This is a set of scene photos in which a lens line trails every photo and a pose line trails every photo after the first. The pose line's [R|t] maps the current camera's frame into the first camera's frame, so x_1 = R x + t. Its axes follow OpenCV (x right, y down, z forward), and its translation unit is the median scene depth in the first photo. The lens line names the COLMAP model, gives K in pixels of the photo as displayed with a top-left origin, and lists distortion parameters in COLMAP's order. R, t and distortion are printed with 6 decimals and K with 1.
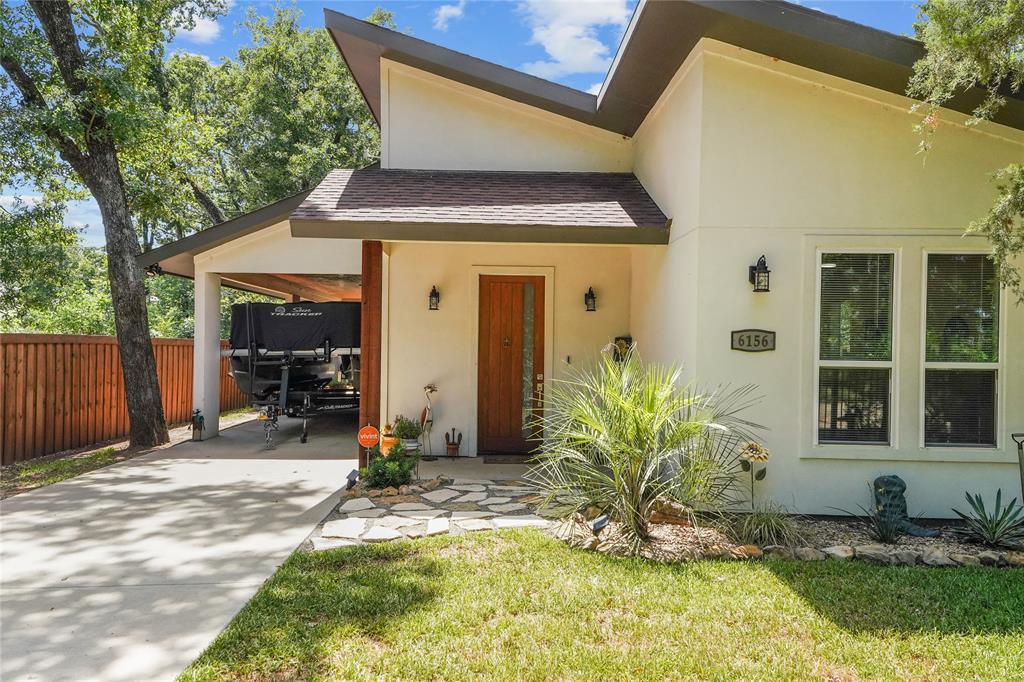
lens RADIAL K [[703.5, 0, 505.6], [0, 703.5, 339.2], [0, 0, 1]] dist [0.076860, -0.001558]
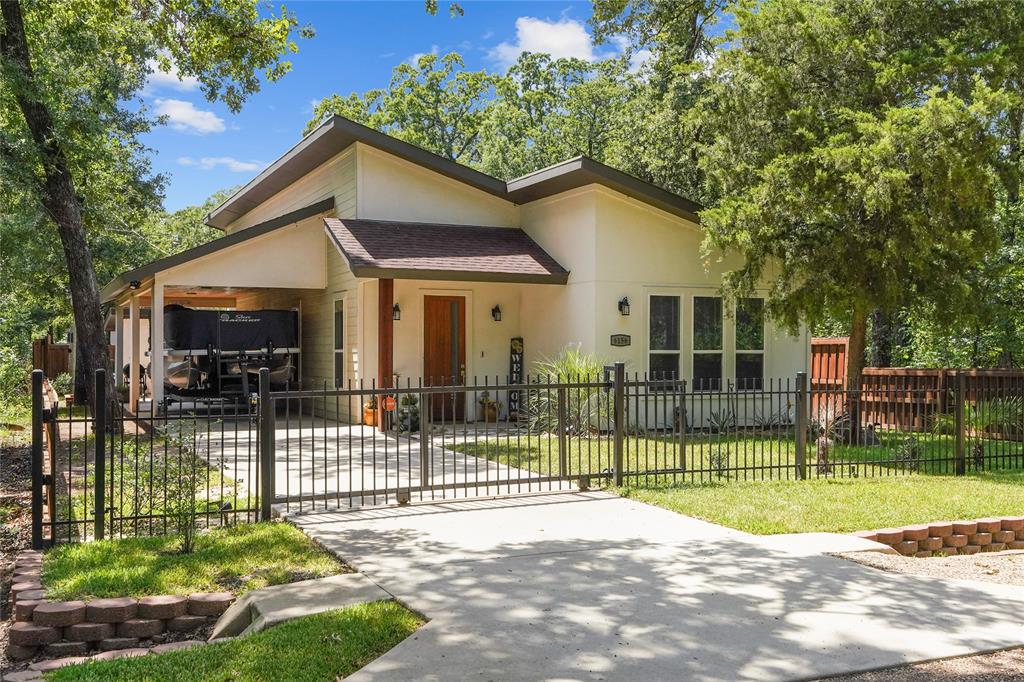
lens RADIAL K [[994.3, 0, 513.9], [0, 994.3, 345.0], [0, 0, 1]] dist [0.038109, 0.000000]
pose [[0.918302, -0.008843, 0.395781, -0.609224], [0.005024, 0.999930, 0.010685, -0.009943], [-0.395848, -0.007824, 0.918283, -0.843611]]
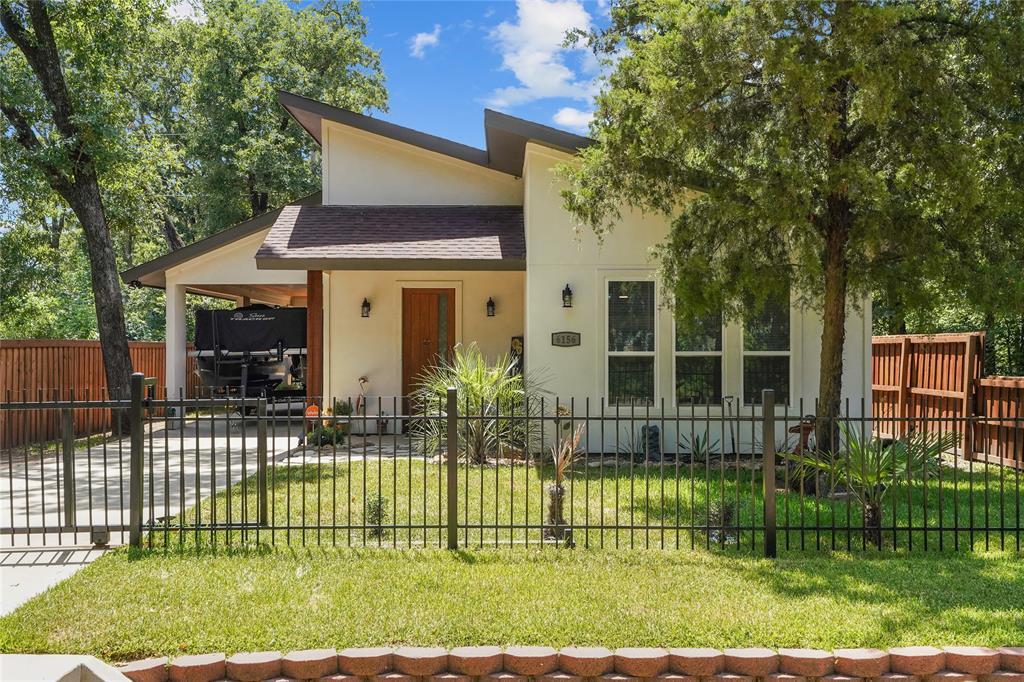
lens RADIAL K [[994.3, 0, 516.1], [0, 994.3, 331.4], [0, 0, 1]] dist [0.038109, 0.000000]
pose [[0.999921, -0.011829, -0.004187, 0.155849], [0.011814, 0.999924, -0.003418, -0.005753], [0.004227, 0.003368, 0.999985, -0.693727]]
